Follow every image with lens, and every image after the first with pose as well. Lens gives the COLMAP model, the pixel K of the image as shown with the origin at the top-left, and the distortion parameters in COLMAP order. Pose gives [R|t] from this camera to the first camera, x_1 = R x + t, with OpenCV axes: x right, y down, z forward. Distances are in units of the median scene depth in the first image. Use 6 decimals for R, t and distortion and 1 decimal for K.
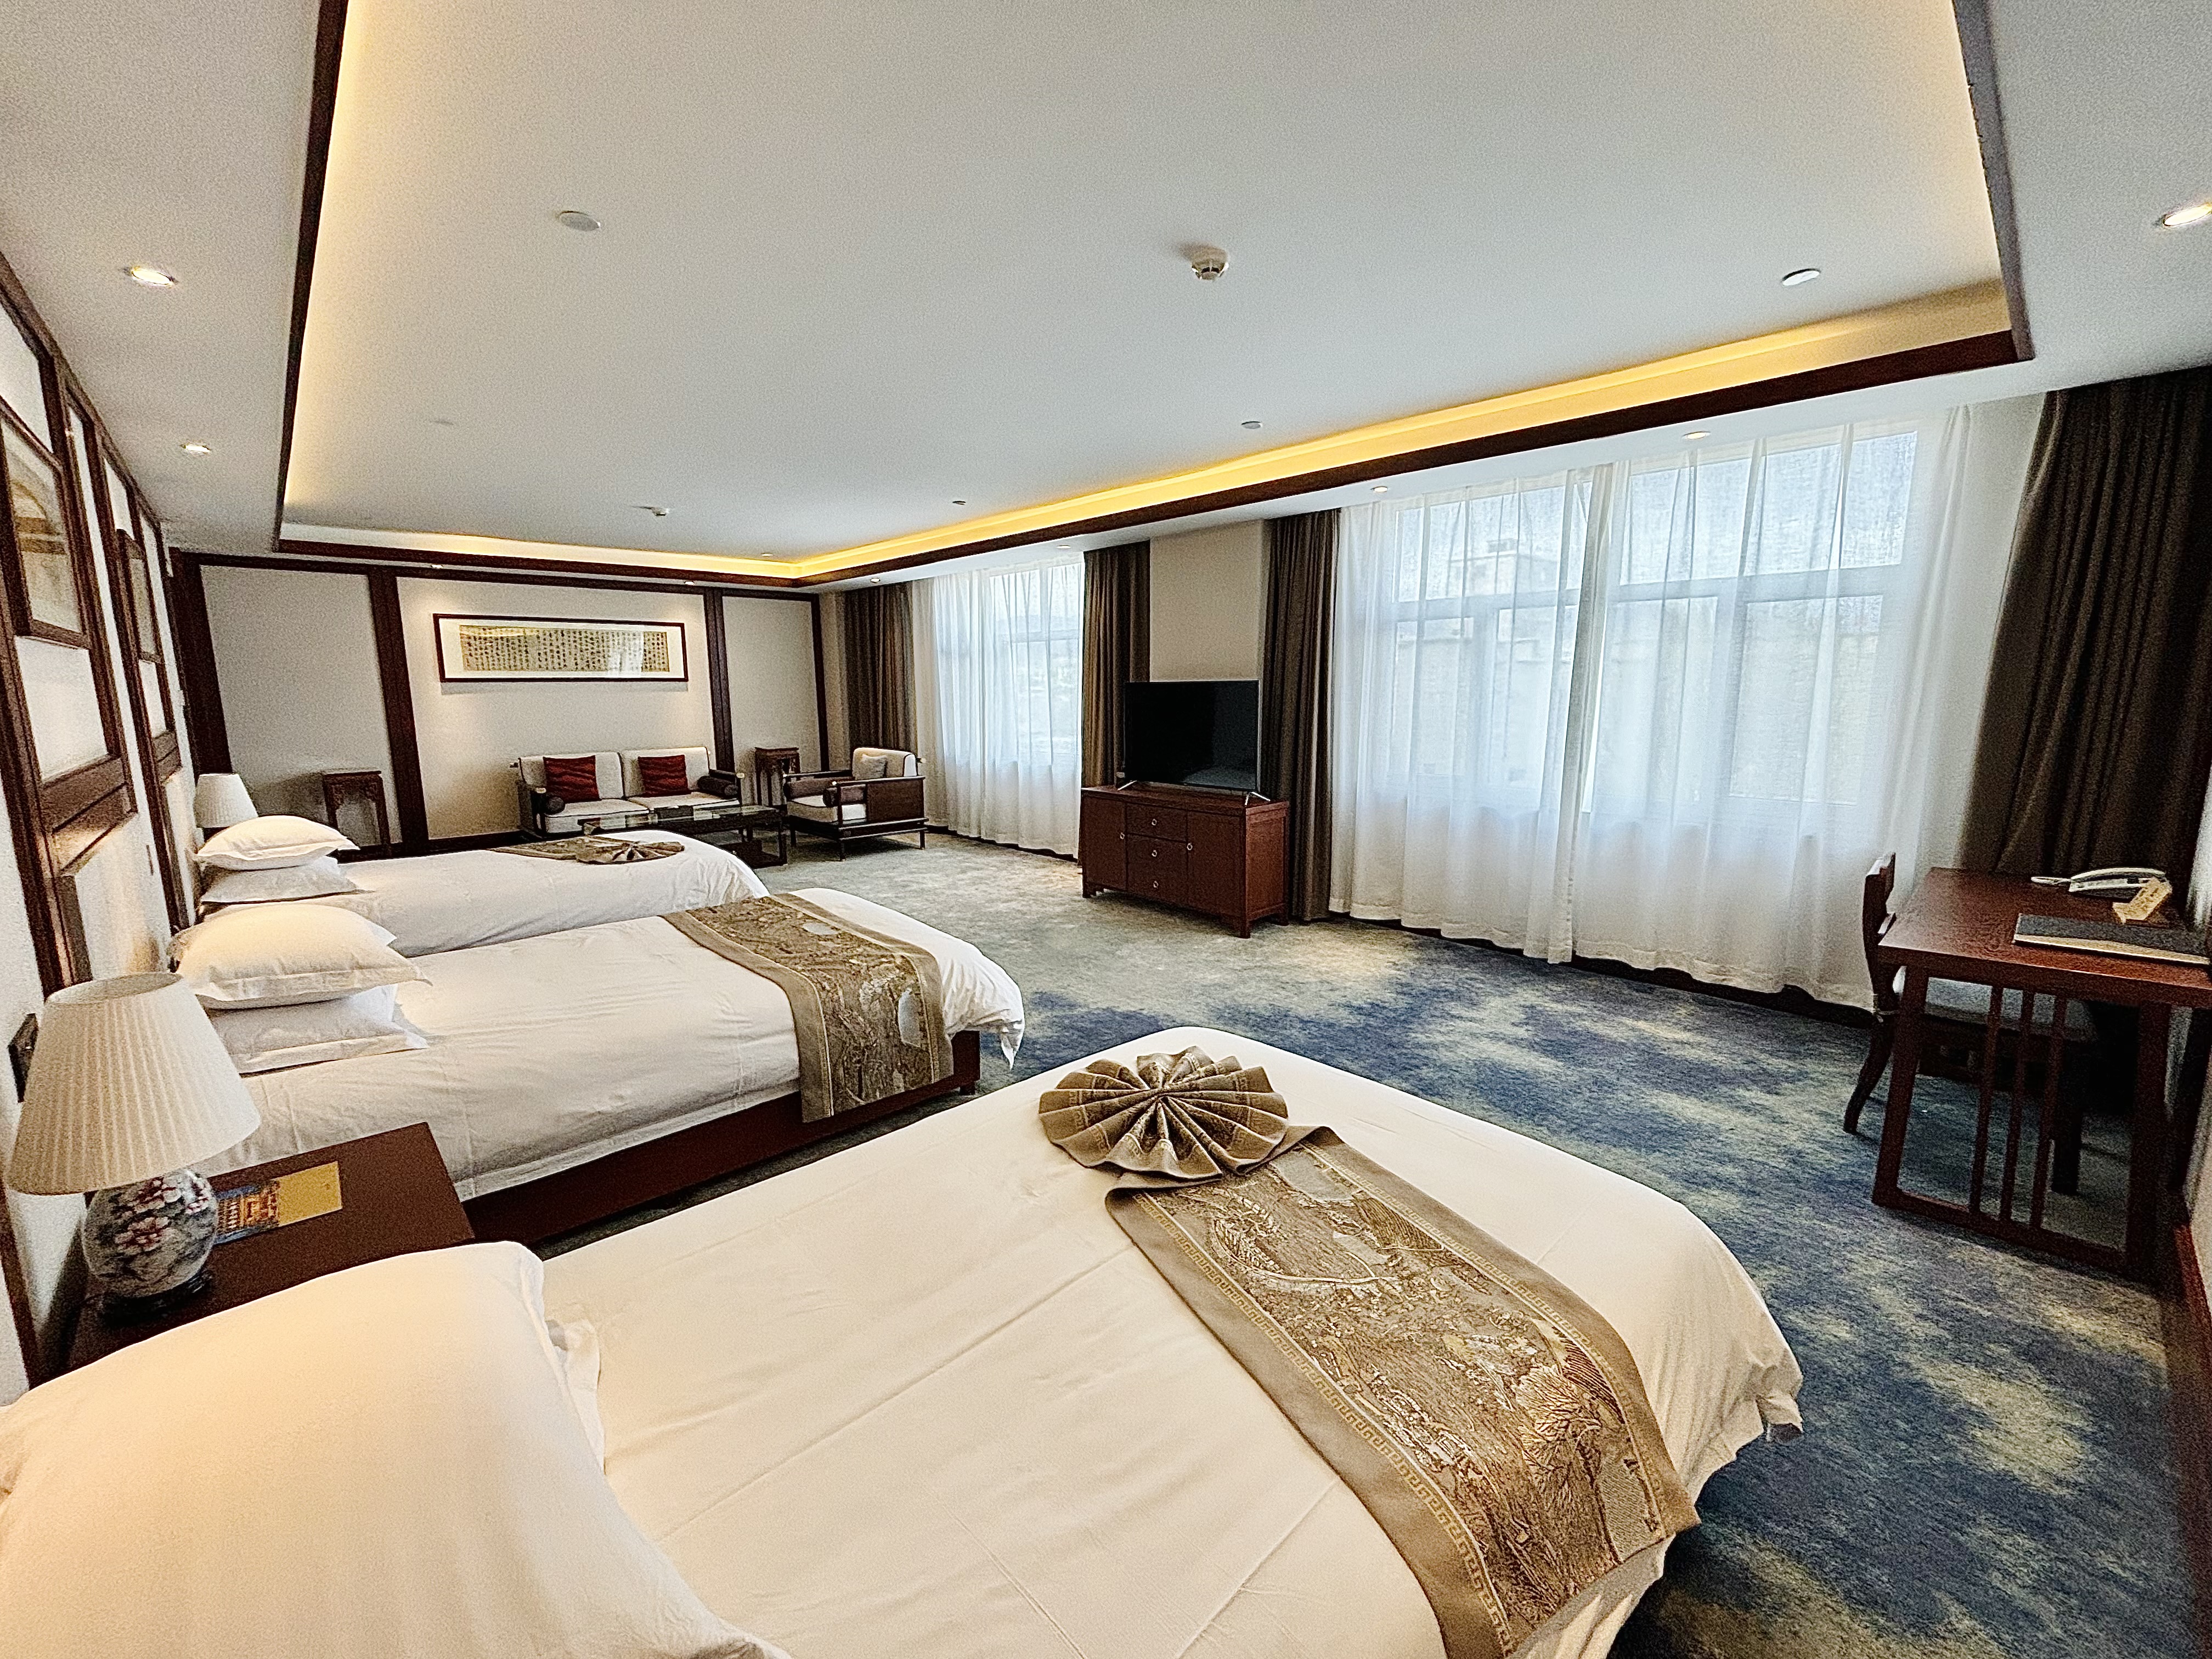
lens RADIAL K [[892.2, 0, 1106.0], [0, 892.2, 829.5], [0, 0, 1]] dist [0.001412, 0.000191]
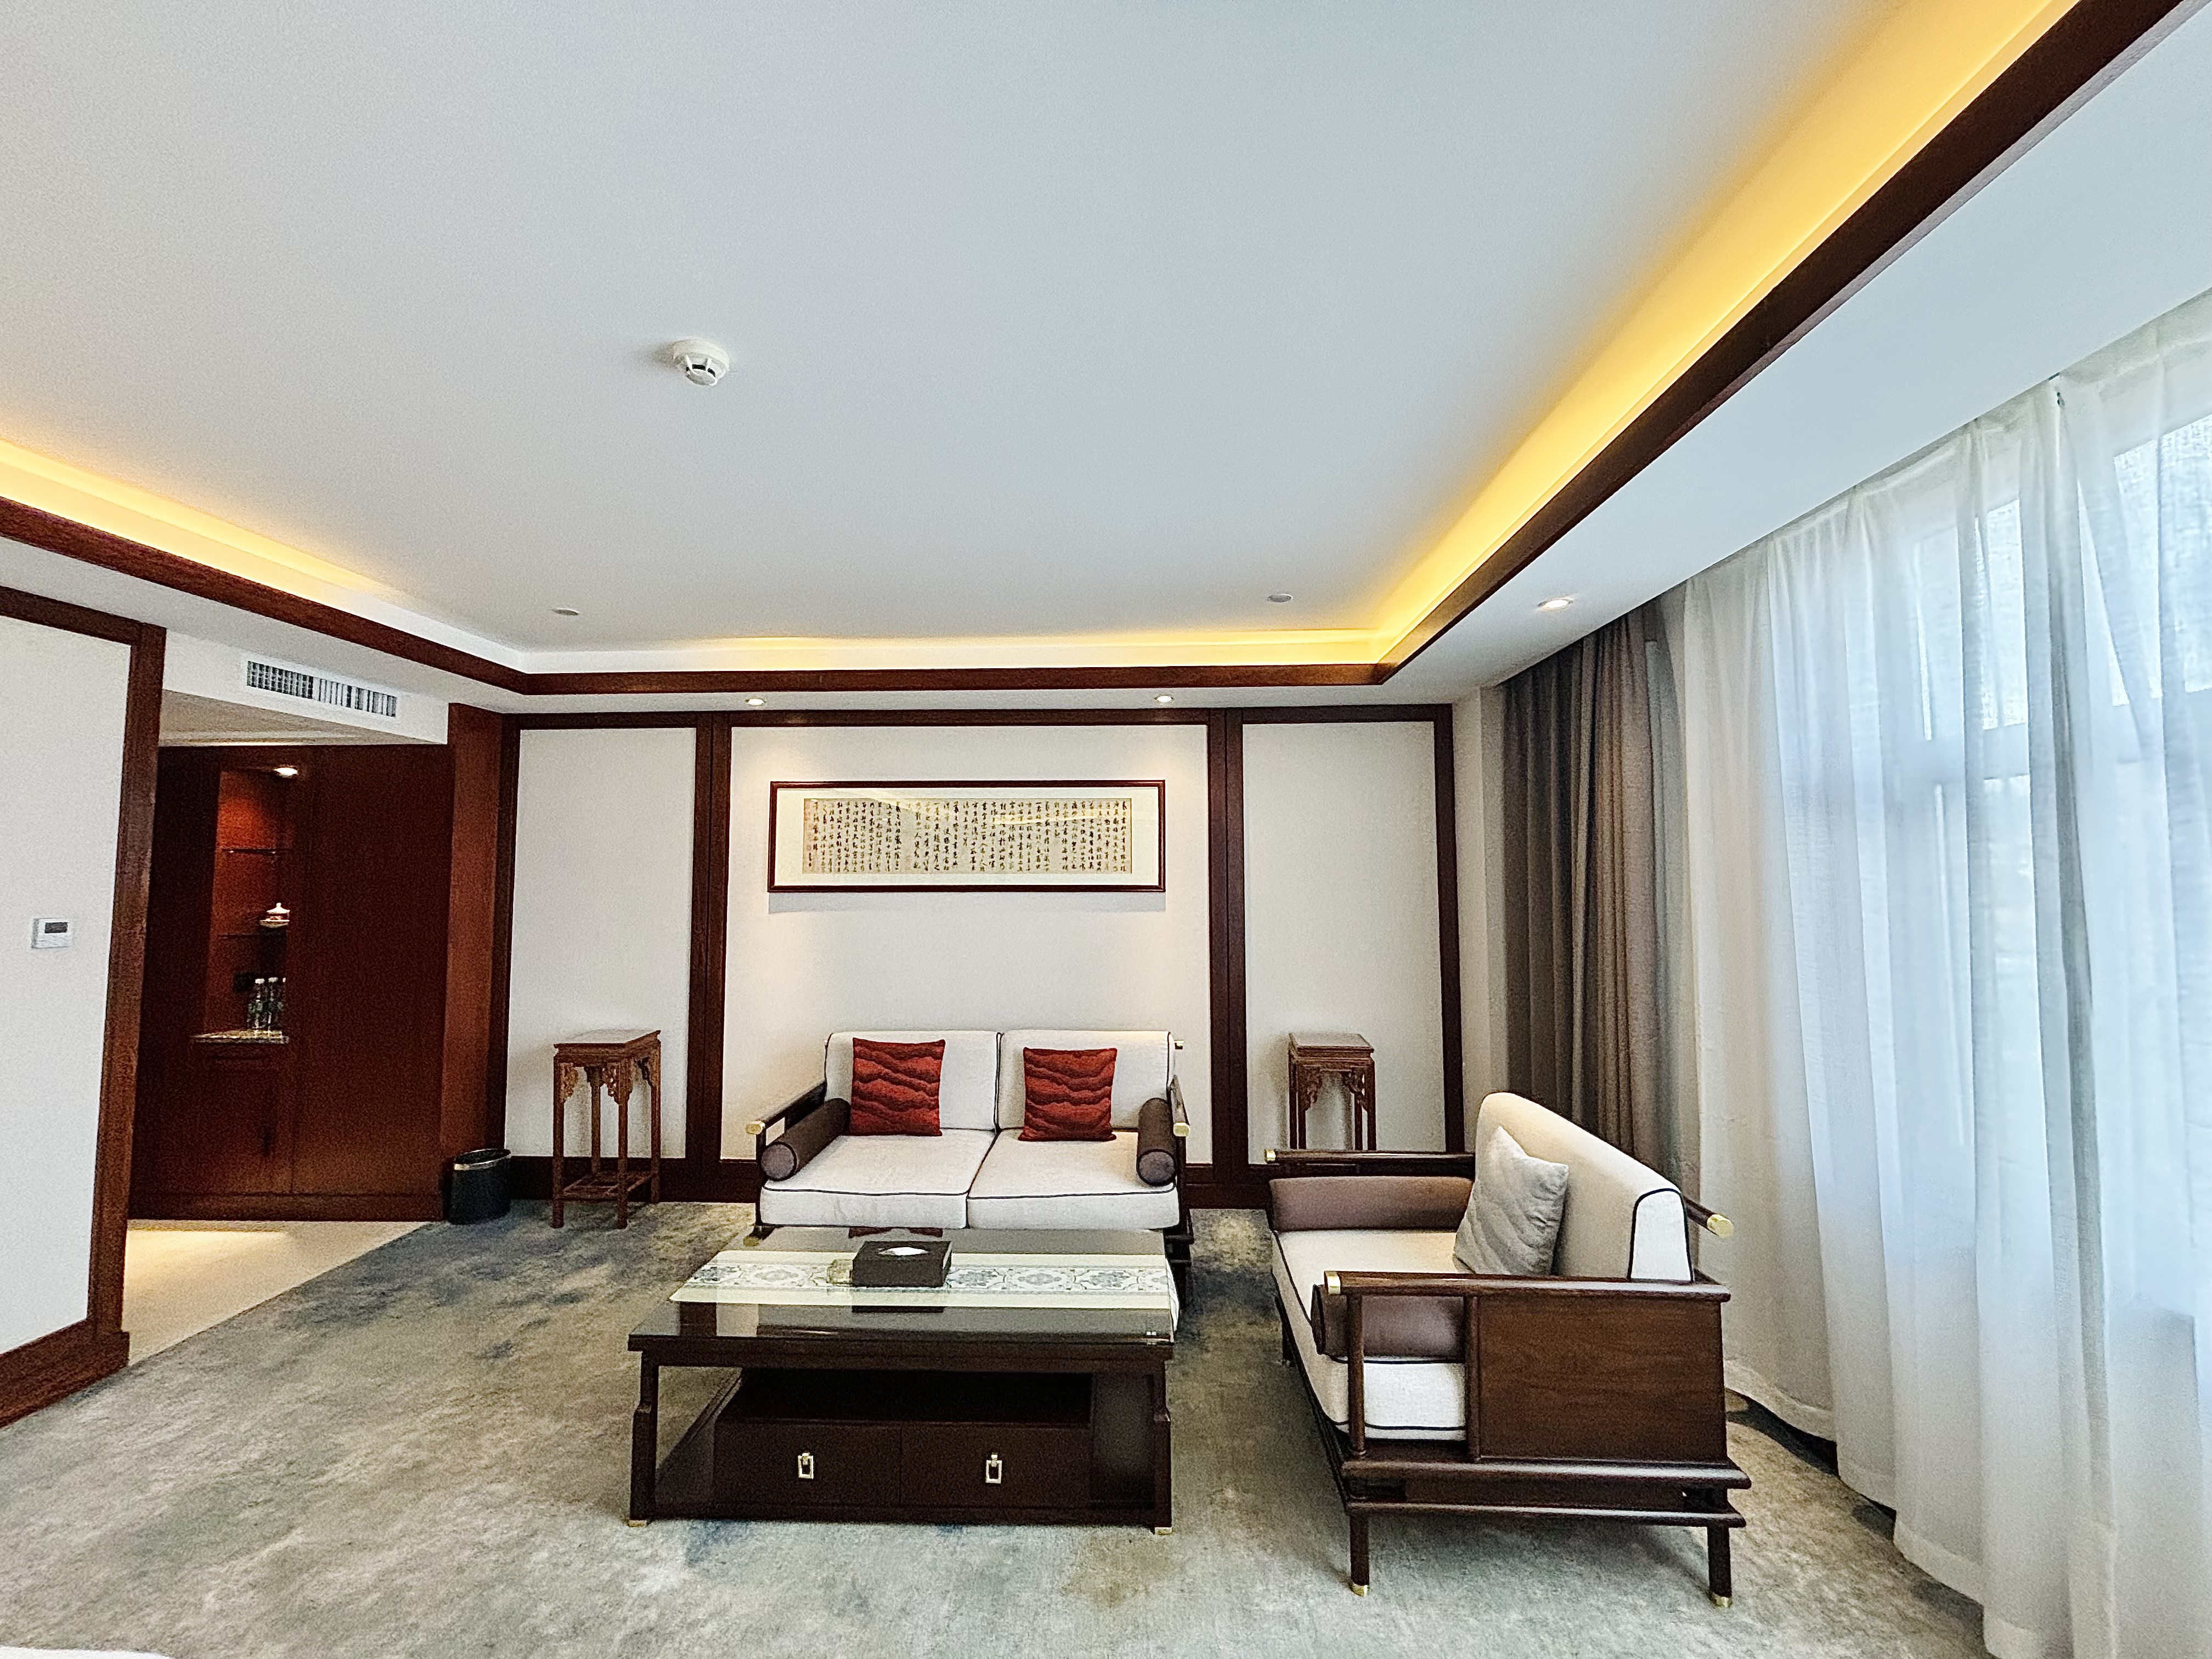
lens RADIAL K [[903.1, 0, 1106.0], [0, 903.1, 829.5], [0, 0, 1]] dist [-0.000028, 0.000020]
pose [[0.706010, -0.039077, -0.707123, -0.142063], [-0.116154, 0.978566, -0.170049, -0.119473], [0.698612, 0.202191, 0.686338, 0.675645]]
